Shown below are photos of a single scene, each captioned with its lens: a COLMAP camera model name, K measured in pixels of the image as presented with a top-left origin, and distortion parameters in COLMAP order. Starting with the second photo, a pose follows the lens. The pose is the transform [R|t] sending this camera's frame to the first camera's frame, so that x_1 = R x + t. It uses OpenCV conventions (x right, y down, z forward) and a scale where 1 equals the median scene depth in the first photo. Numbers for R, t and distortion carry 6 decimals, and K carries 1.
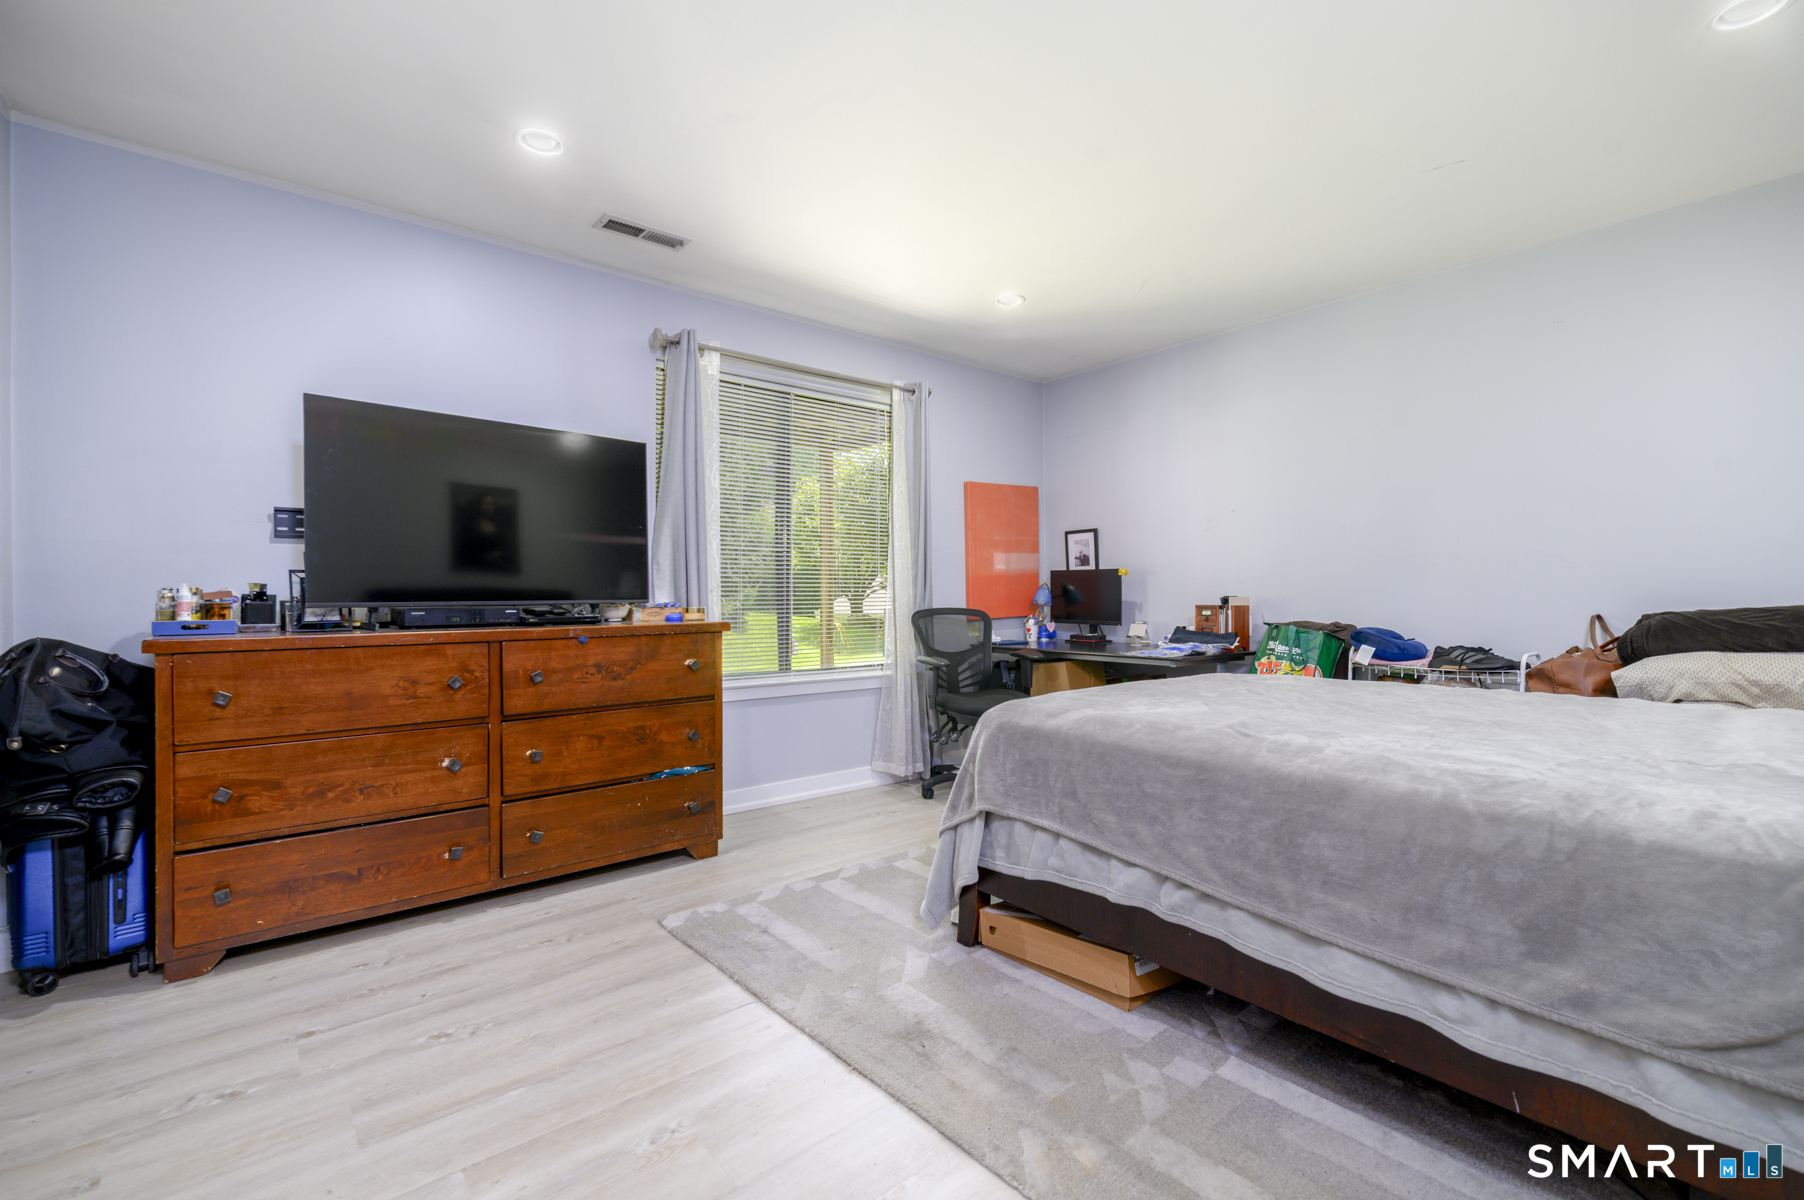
lens RADIAL K [[772.0, 0, 902.0], [0, 772.0, 600.0], [0, 0, 1]] dist [0.008610, 0.000193]
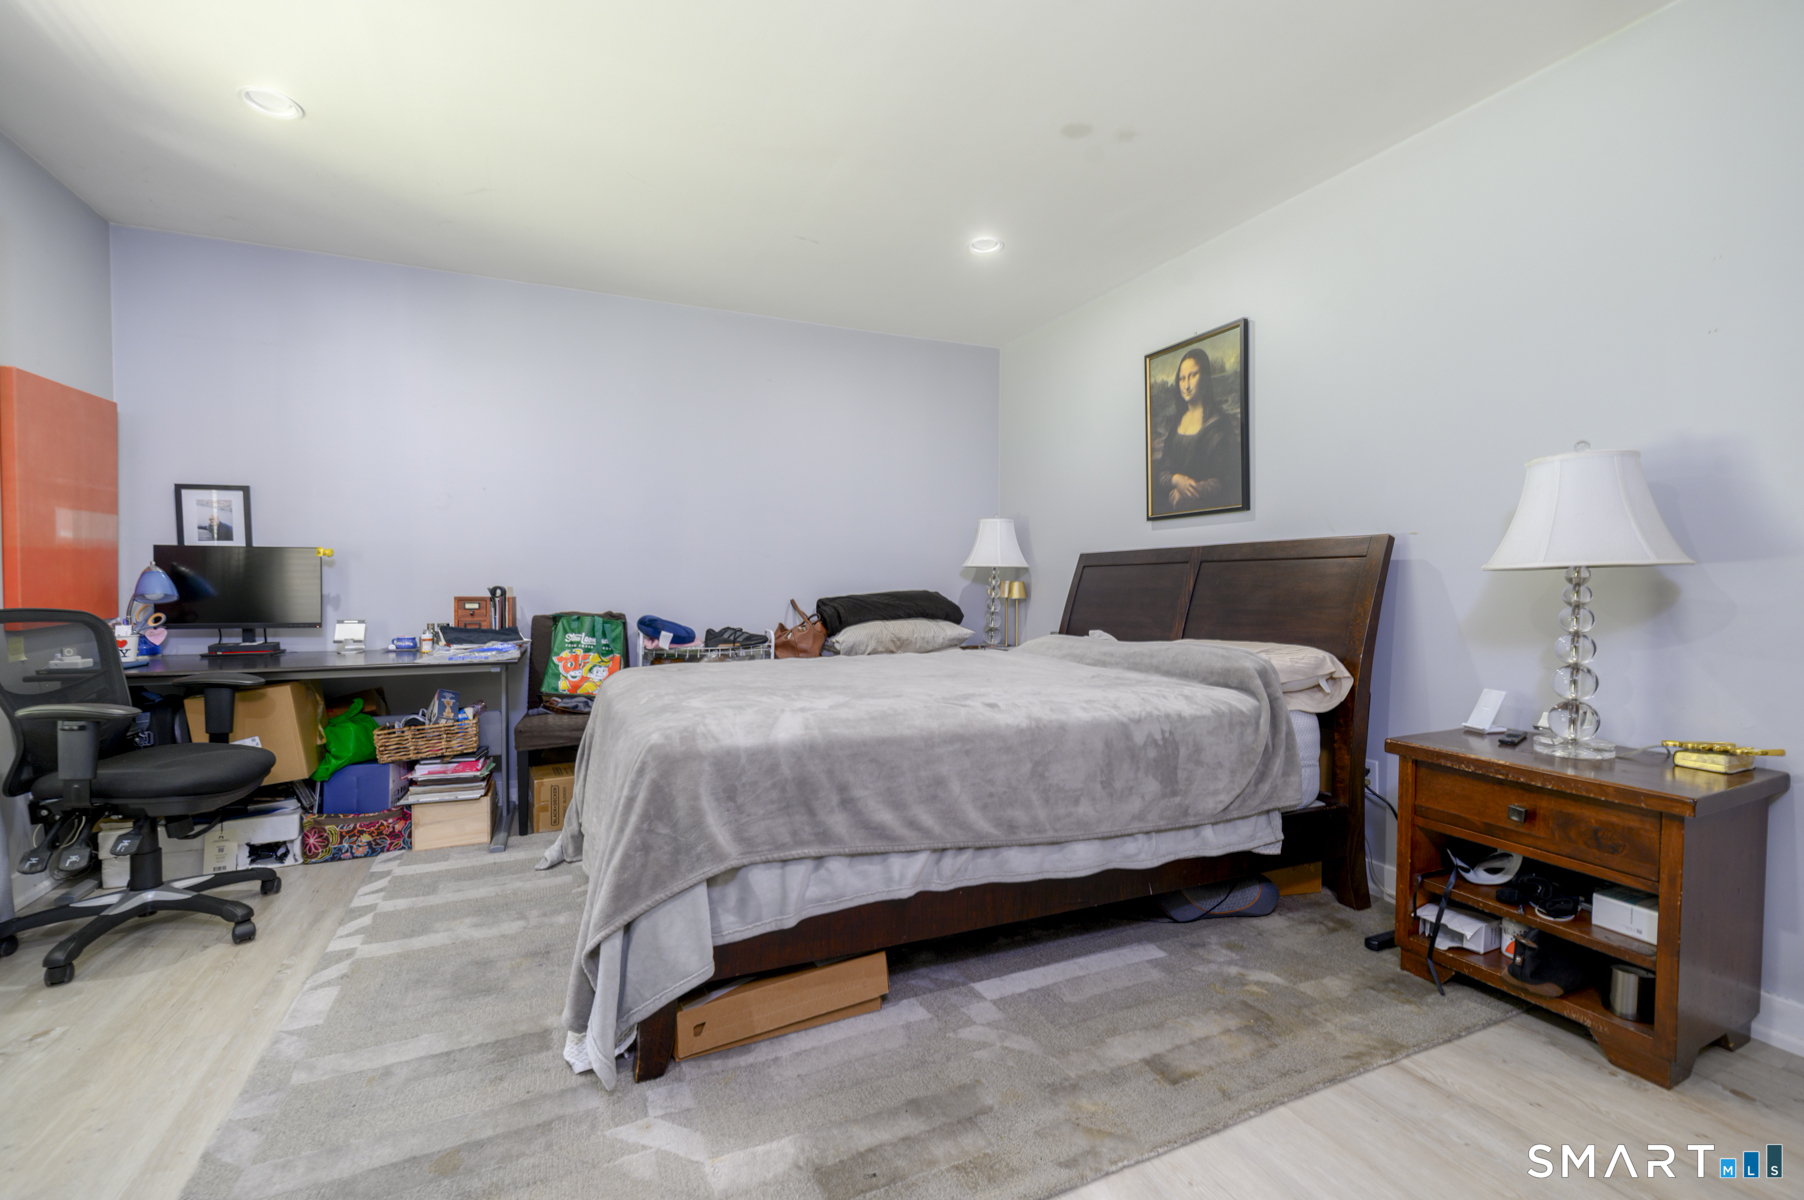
lens RADIAL K [[772.0, 0, 902.0], [0, 772.0, 600.0], [0, 0, 1]] dist [0.008610, 0.000193]
pose [[0.286706, -0.015726, 0.957889, -0.343434], [0.006128, 0.999875, 0.014581, 0.000512], [-0.957999, 0.001690, 0.286767, 0.378025]]
